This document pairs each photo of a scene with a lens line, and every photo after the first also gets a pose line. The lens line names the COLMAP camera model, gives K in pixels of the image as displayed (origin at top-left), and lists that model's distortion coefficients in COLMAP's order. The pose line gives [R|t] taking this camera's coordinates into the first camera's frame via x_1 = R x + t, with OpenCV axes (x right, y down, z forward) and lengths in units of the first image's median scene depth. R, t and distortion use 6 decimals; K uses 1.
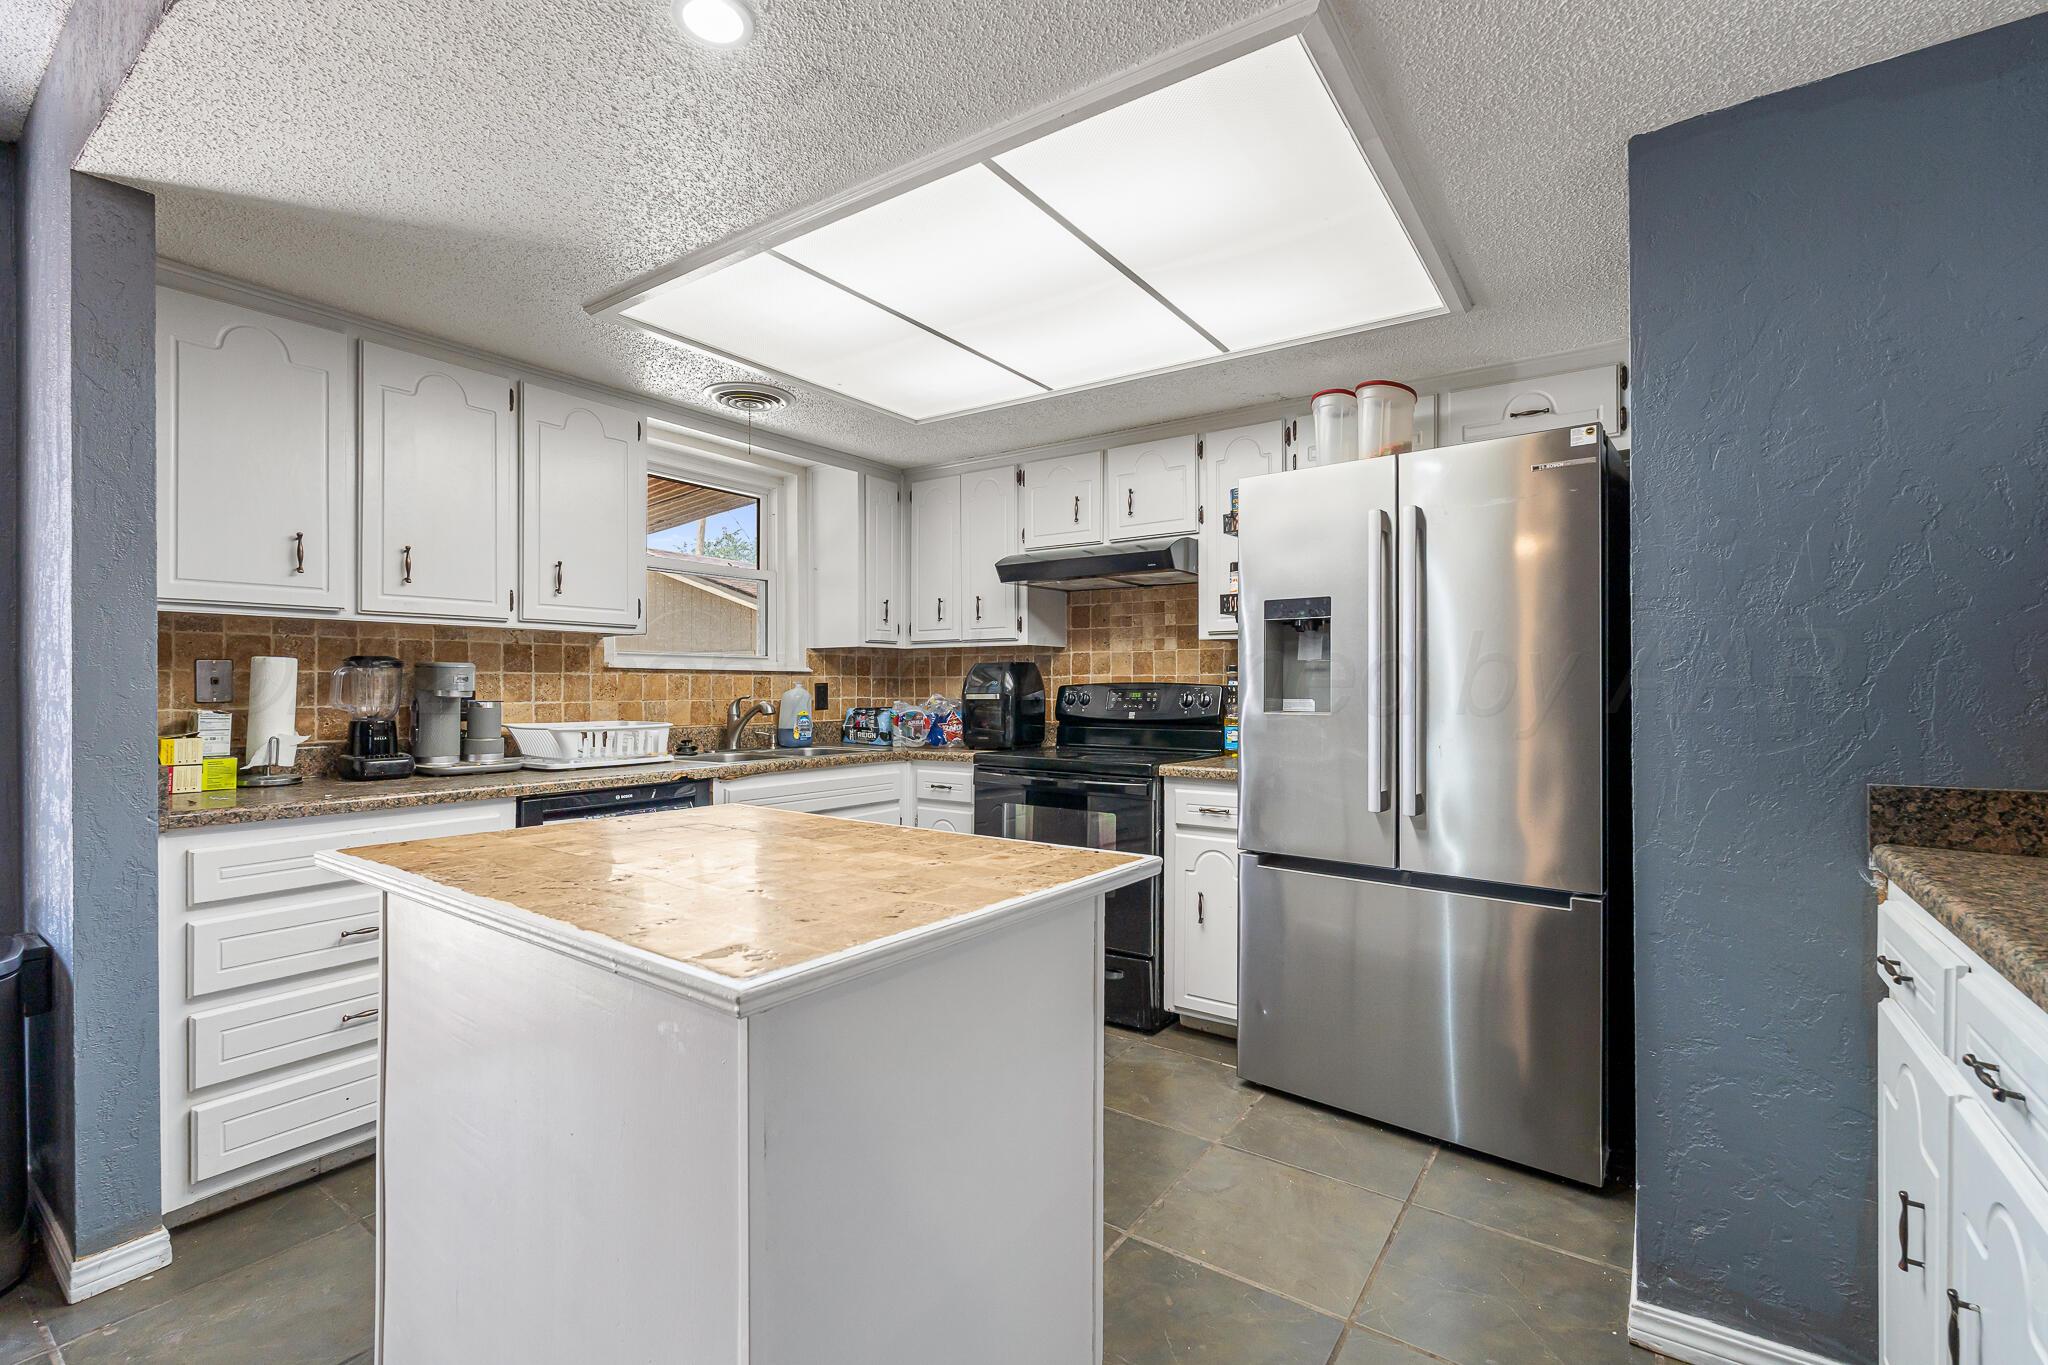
lens RADIAL K [[896.2, 0, 1023.2], [0, 896.2, 677.8], [0, 0, 1]] dist [-0.004302, 0.000417]
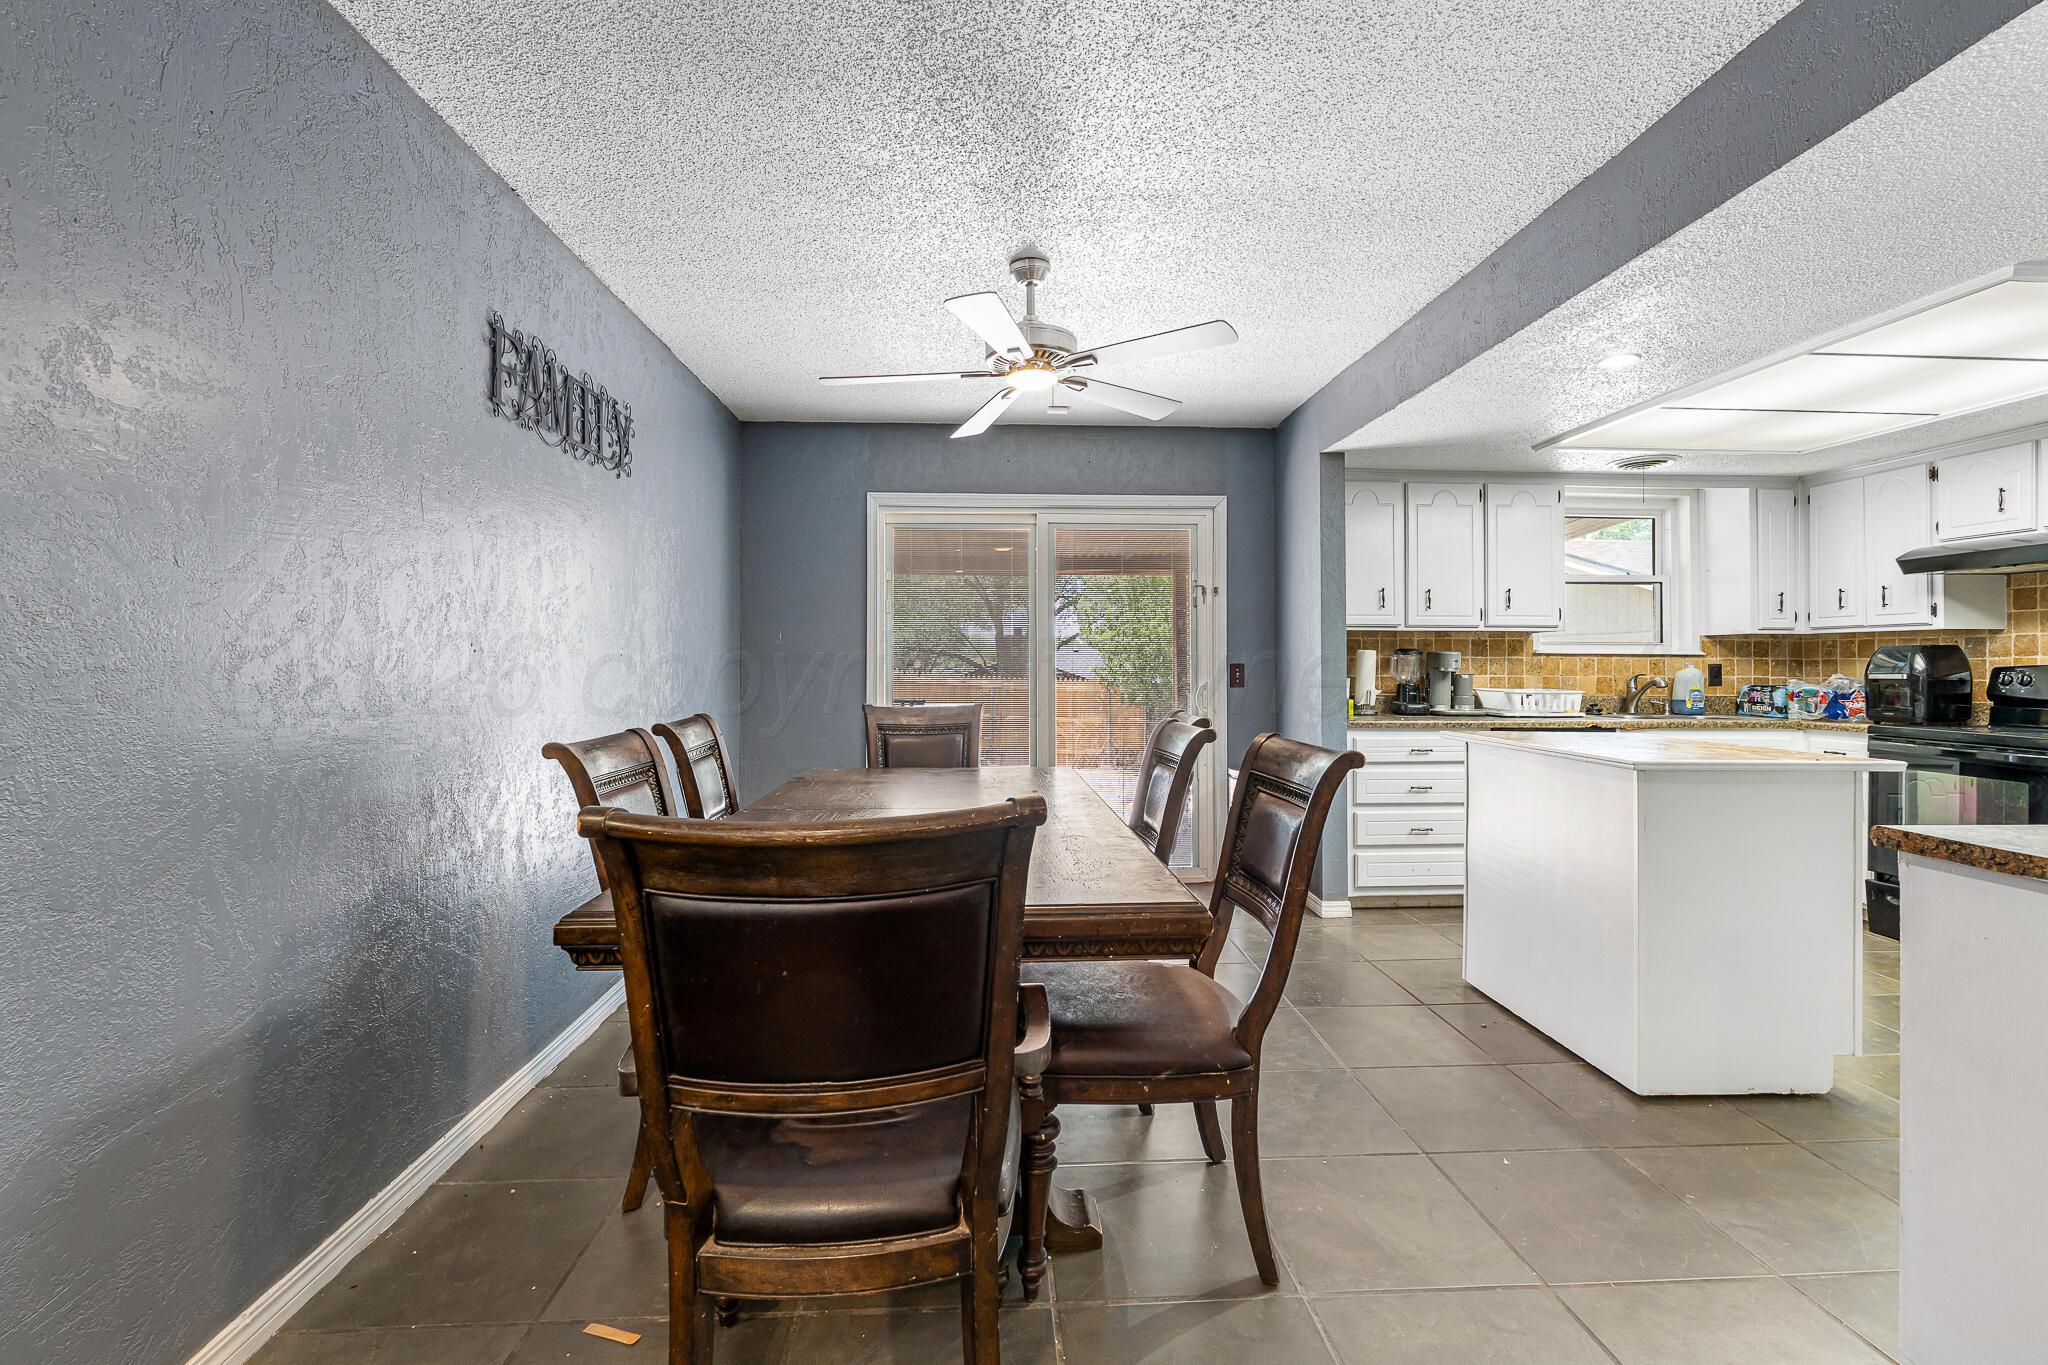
lens RADIAL K [[896.2, 0, 1034.4], [0, 896.2, 654.0], [0, 0, 1]] dist [-0.004302, 0.000417]
pose [[0.620464, -0.005979, -0.784212, 0.177874], [0.002192, 0.999980, -0.005890, -0.002917], [0.784232, 0.001936, 0.620465, -0.550033]]
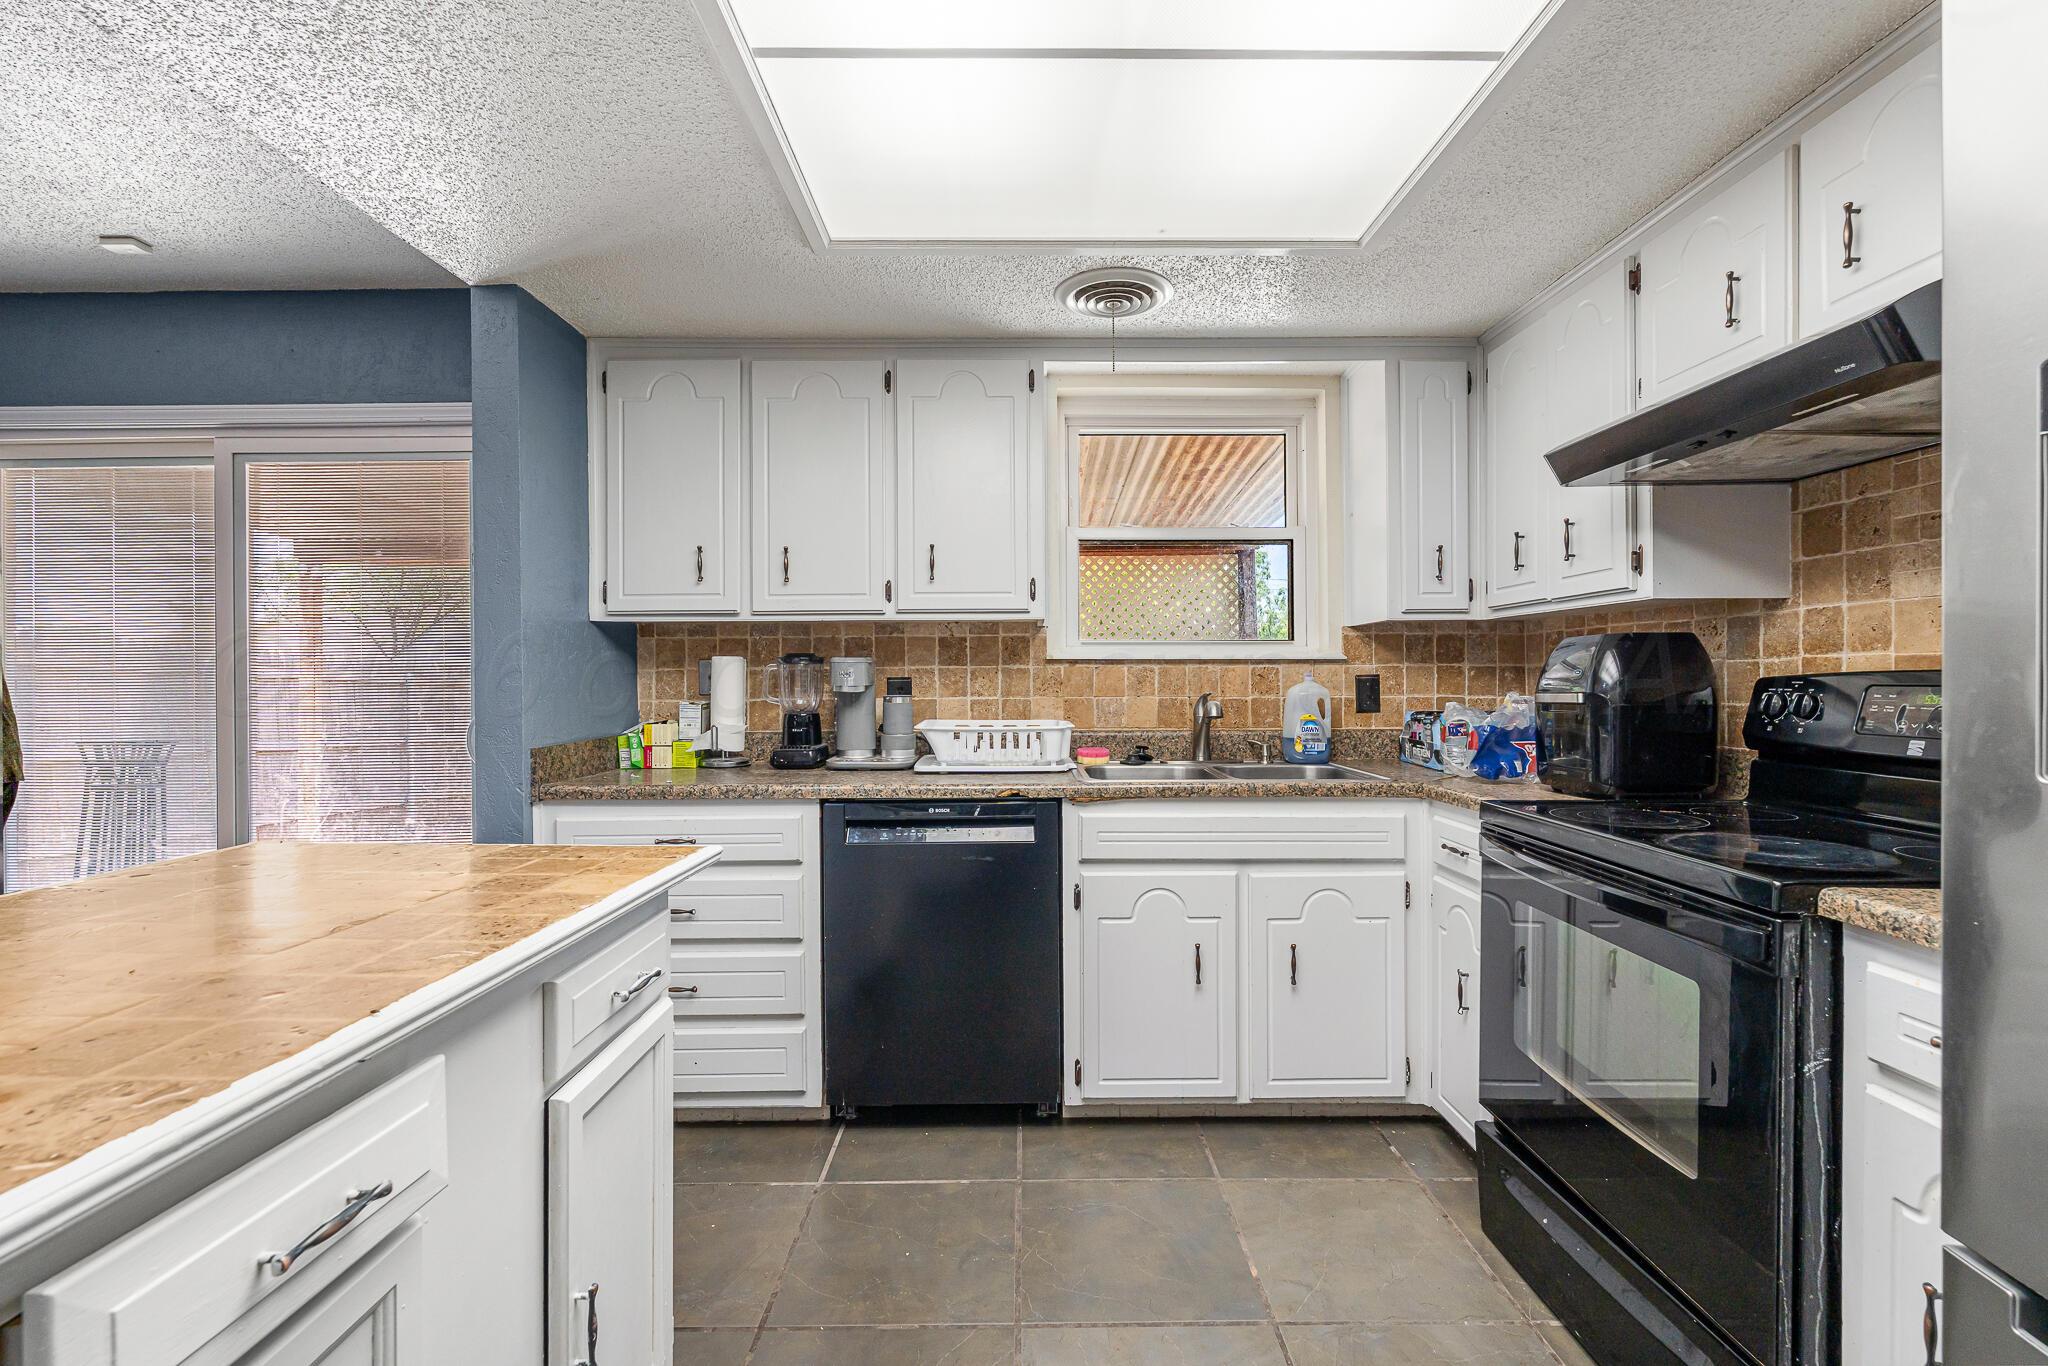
lens RADIAL K [[896.2, 0, 1018.9], [0, 896.2, 674.3], [0, 0, 1]] dist [-0.004302, 0.000417]
pose [[0.581053, -0.006419, -0.813840, 0.224088], [0.011204, 0.999937, 0.000112, 0.002794], [0.813788, -0.009184, 0.581089, 0.432277]]
